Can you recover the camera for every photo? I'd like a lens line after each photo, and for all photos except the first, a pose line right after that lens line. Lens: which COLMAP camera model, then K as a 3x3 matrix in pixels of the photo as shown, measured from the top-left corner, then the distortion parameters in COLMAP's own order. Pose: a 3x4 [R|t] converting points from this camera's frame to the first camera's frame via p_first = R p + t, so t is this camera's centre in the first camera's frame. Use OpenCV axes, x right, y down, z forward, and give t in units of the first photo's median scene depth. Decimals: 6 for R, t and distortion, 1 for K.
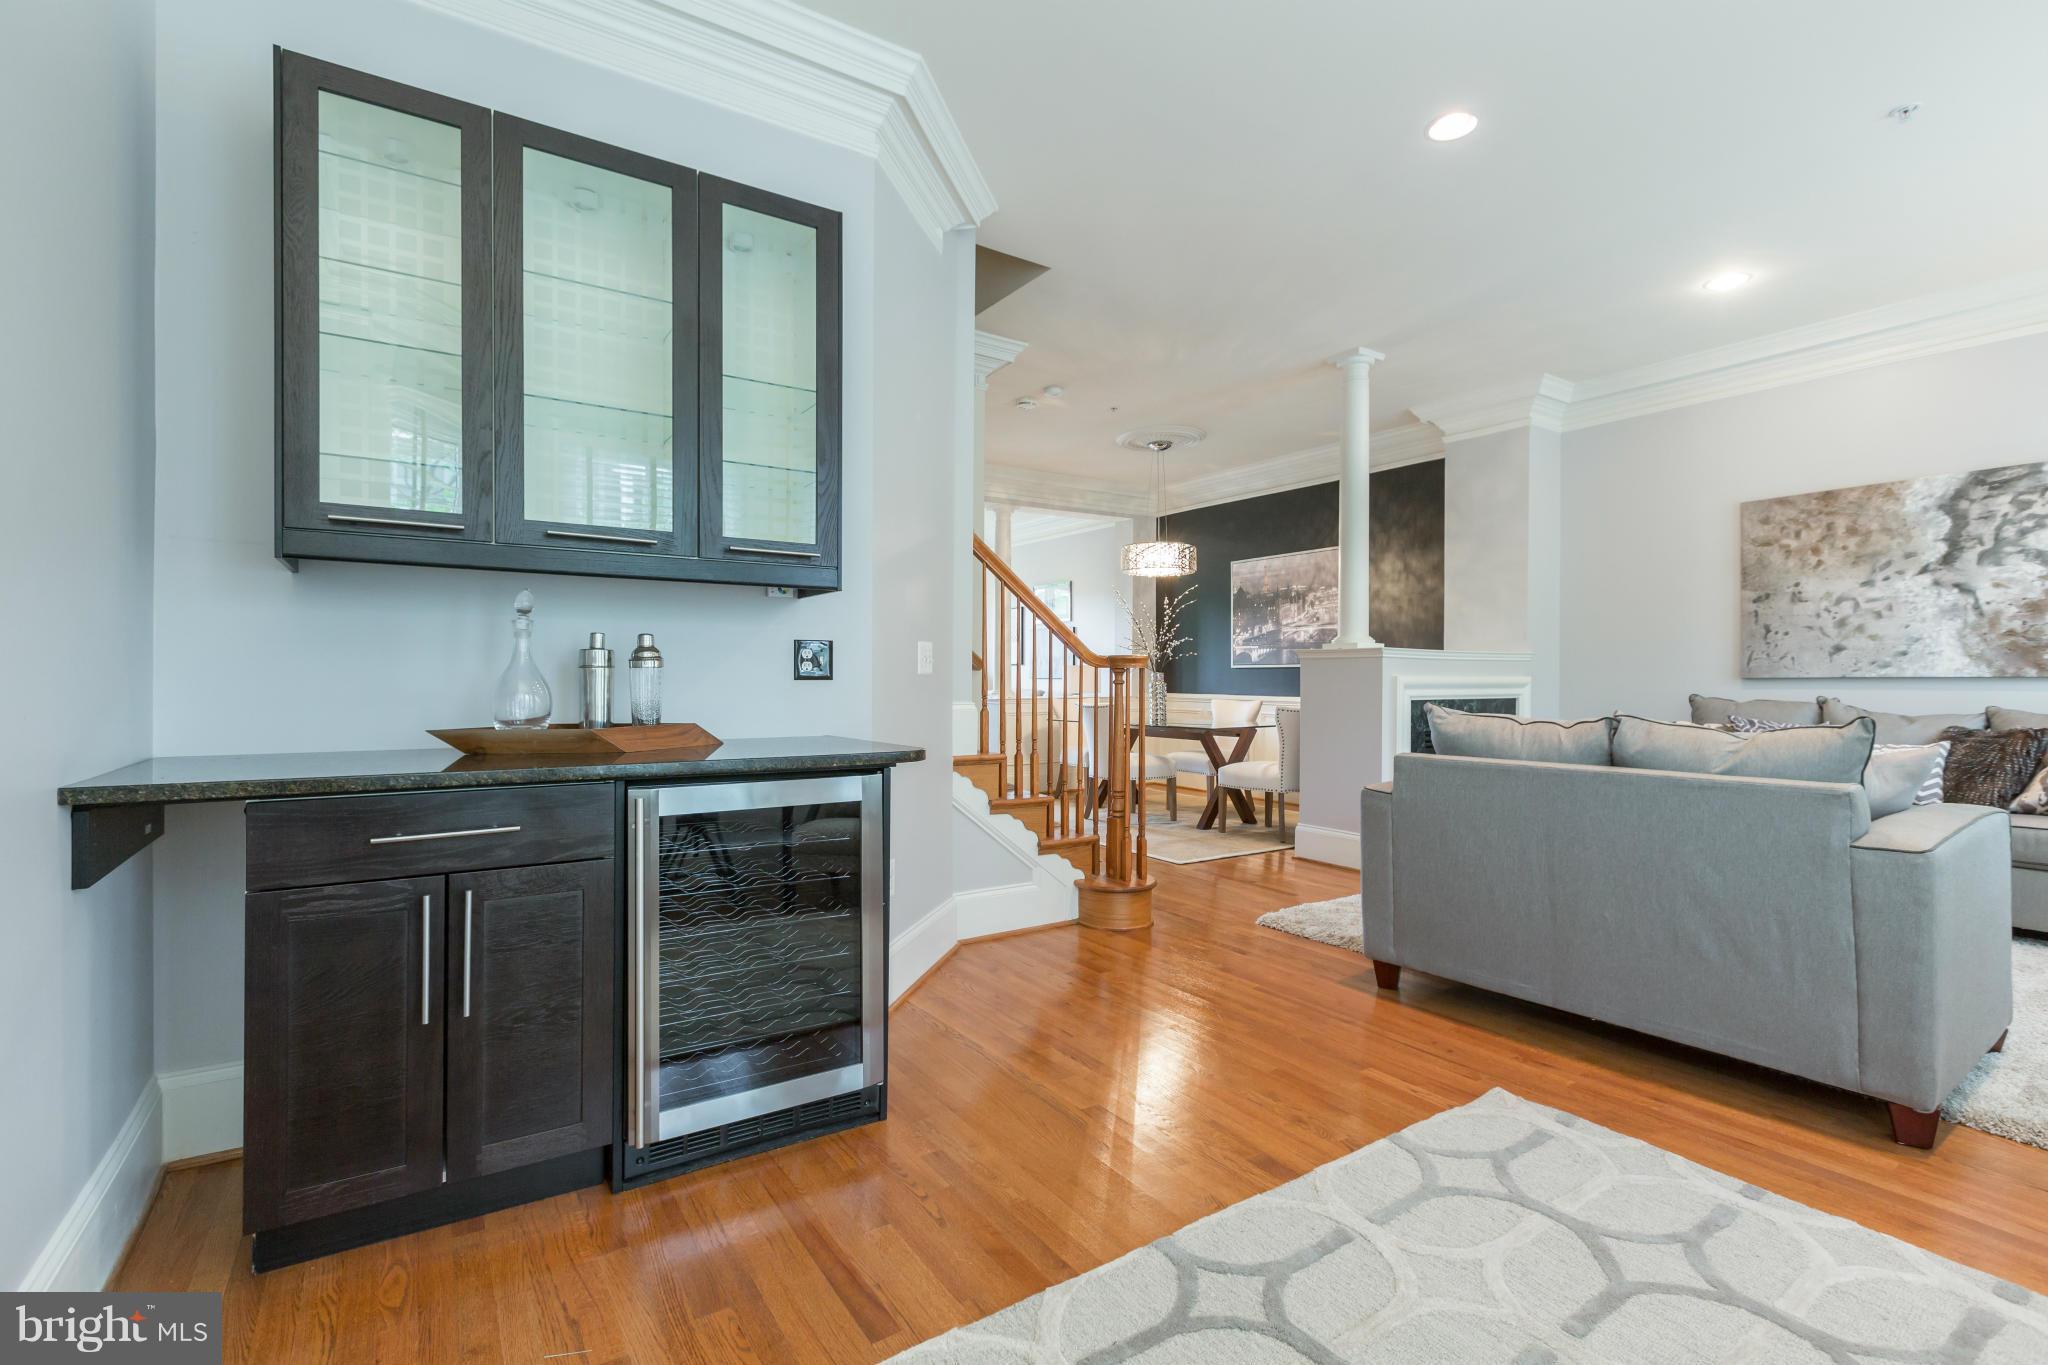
lens RADIAL K [[923.1, 0, 1020.6], [0, 923.1, 677.5], [0, 0, 1]] dist [0.000181, 0.000137]
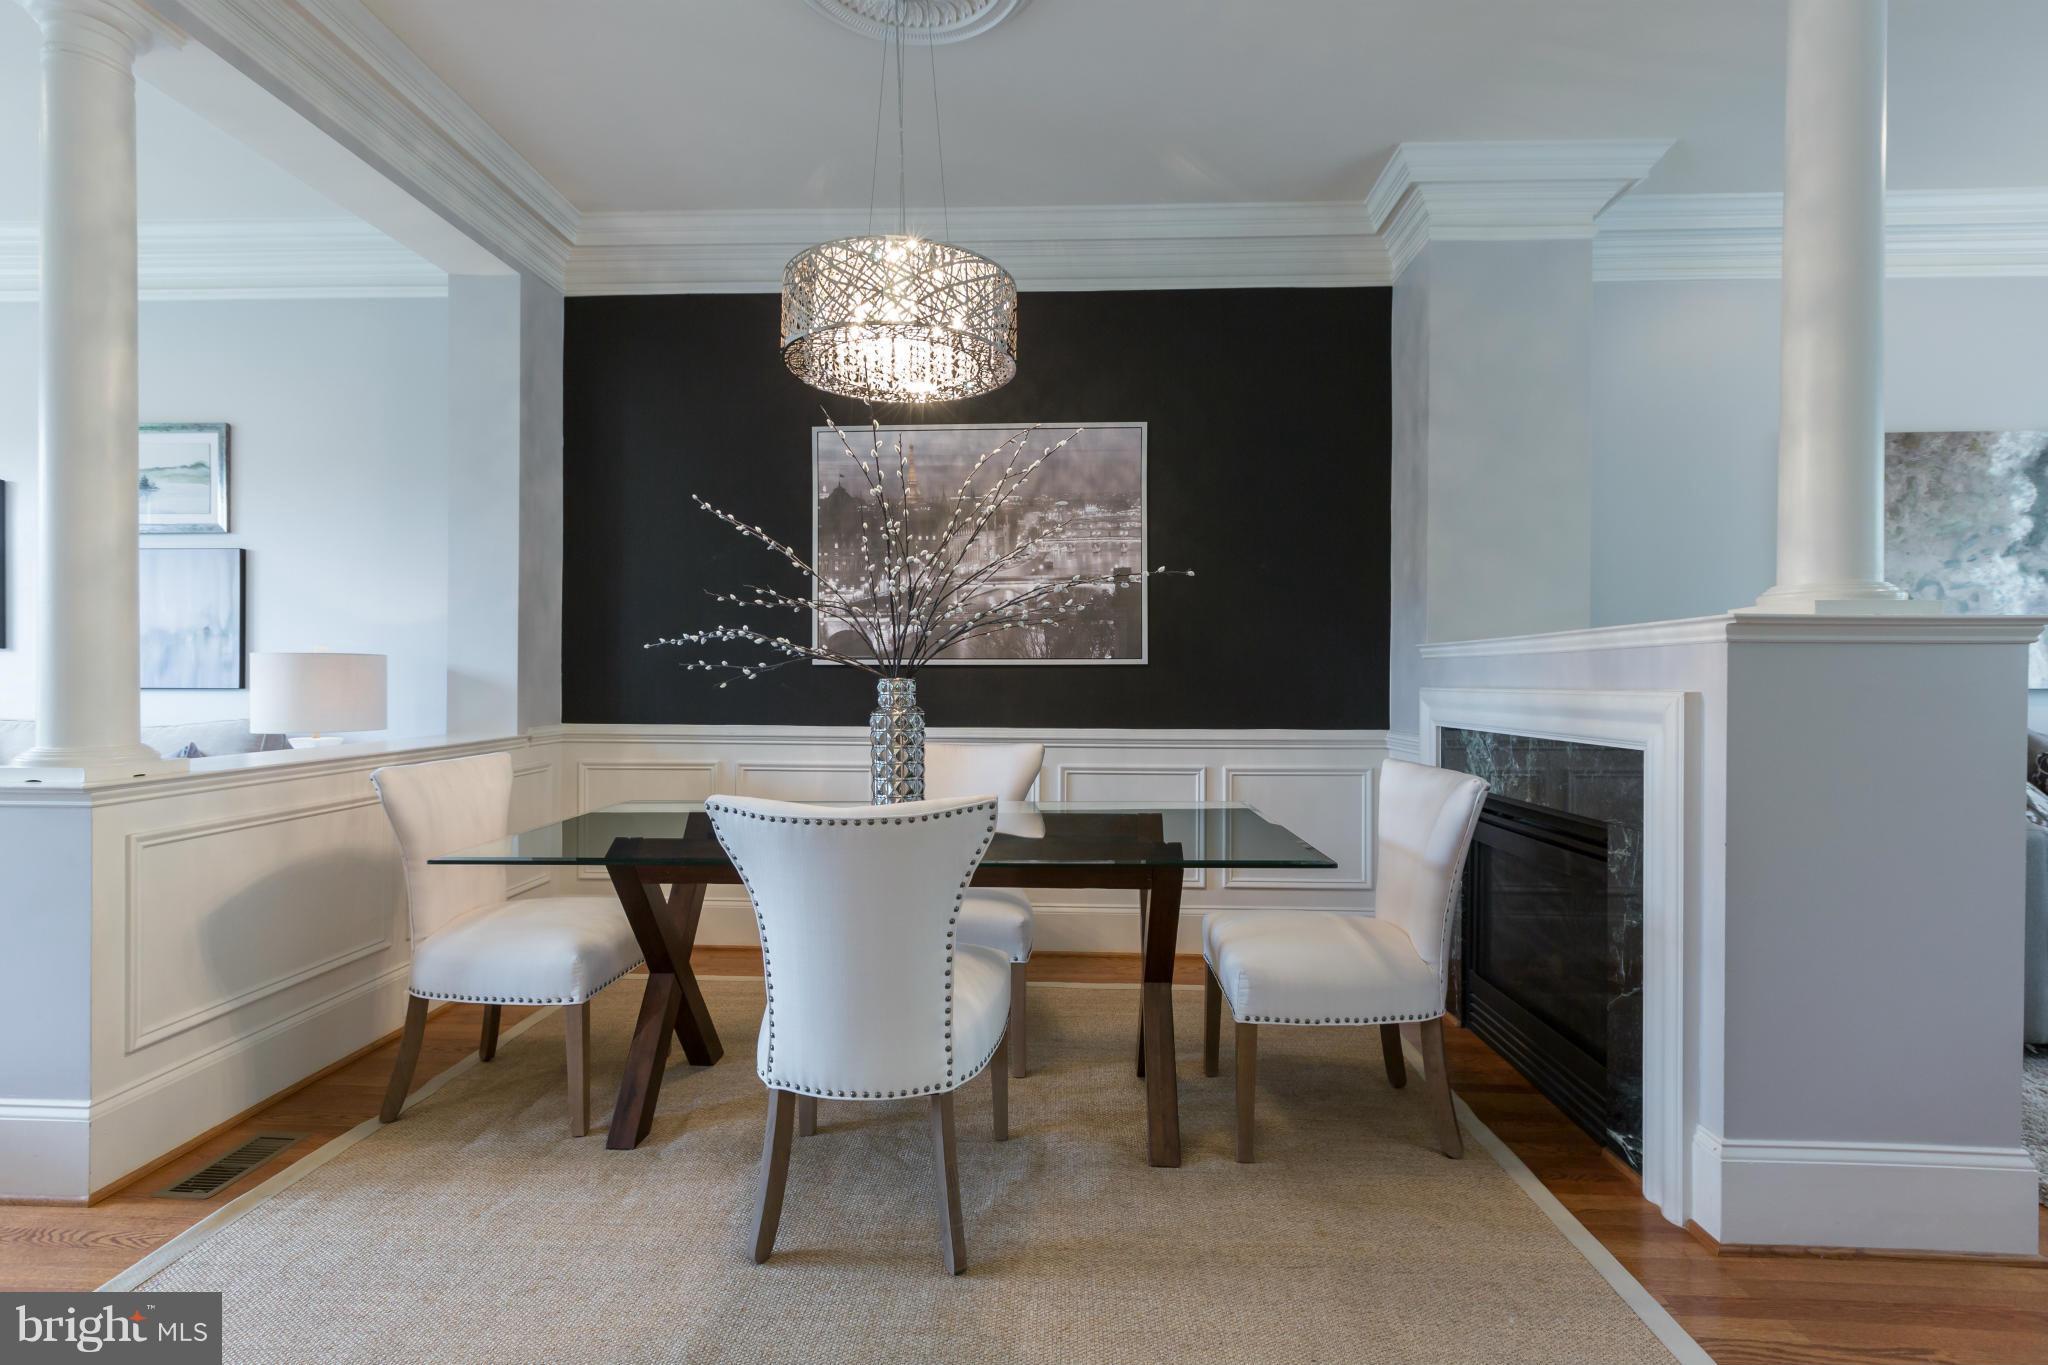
lens RADIAL K [[923.1, 0, 1020.6], [0, 923.1, 677.5], [0, 0, 1]] dist [0.000181, 0.000137]
pose [[0.589033, 0.000524, 0.808109, -0.129879], [-0.002170, 0.999997, 0.000934, -0.008711], [-0.808106, -0.002303, 0.589032, 1.169887]]
